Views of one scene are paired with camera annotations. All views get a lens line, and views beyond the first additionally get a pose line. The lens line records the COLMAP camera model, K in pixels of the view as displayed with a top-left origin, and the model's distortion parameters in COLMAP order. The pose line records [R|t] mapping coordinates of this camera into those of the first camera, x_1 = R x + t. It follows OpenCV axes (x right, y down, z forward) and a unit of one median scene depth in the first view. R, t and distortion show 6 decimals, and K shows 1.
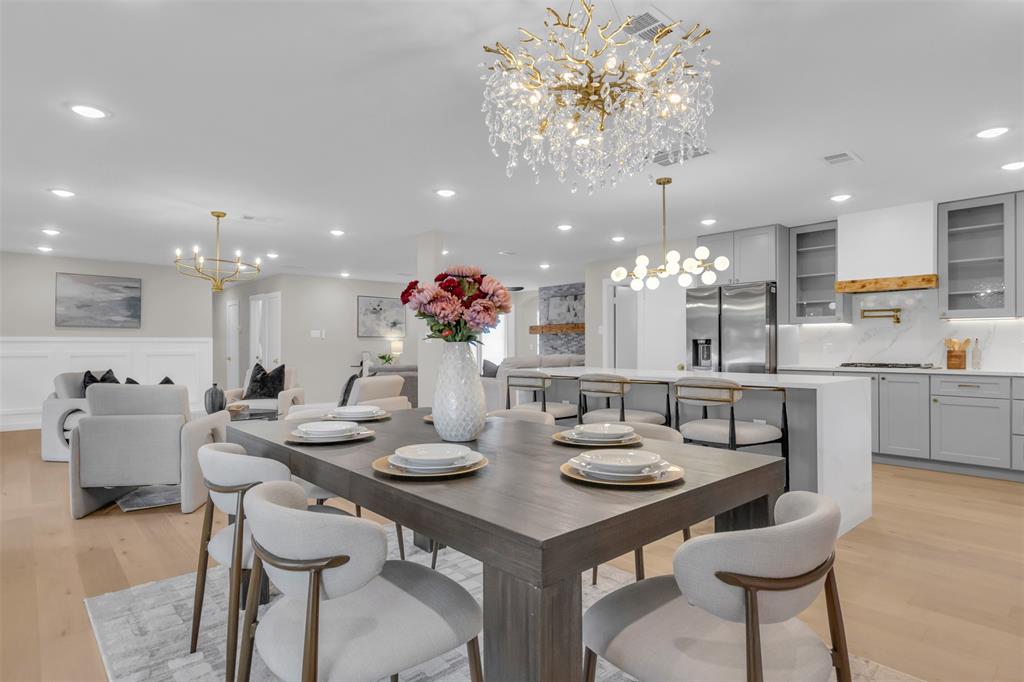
lens RADIAL K [[550.8, 0, 508.1], [0, 550.8, 344.9], [0, 0, 1]] dist [0.000623, -0.001461]
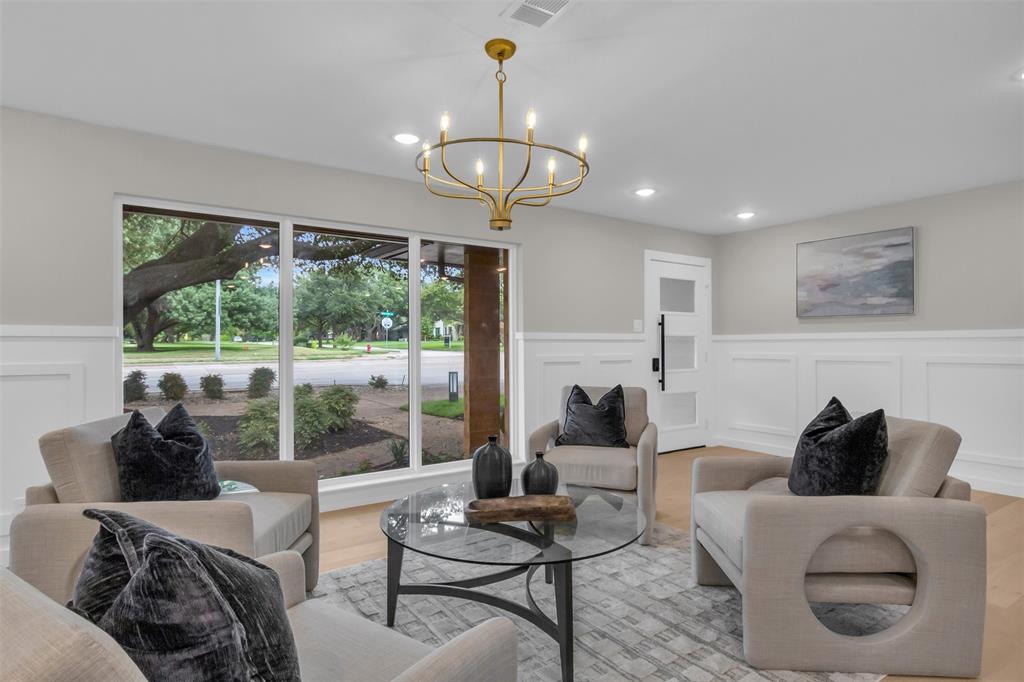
lens RADIAL K [[542.6, 0, 511.3], [0, 542.6, 344.1], [0, 0, 1]] dist [0.002889, -0.000021]
pose [[-0.121742, -0.002233, -0.992559, -0.068597], [0.005118, 0.999983, -0.002877, -0.000714], [0.992549, -0.005430, -0.121728, 0.686939]]
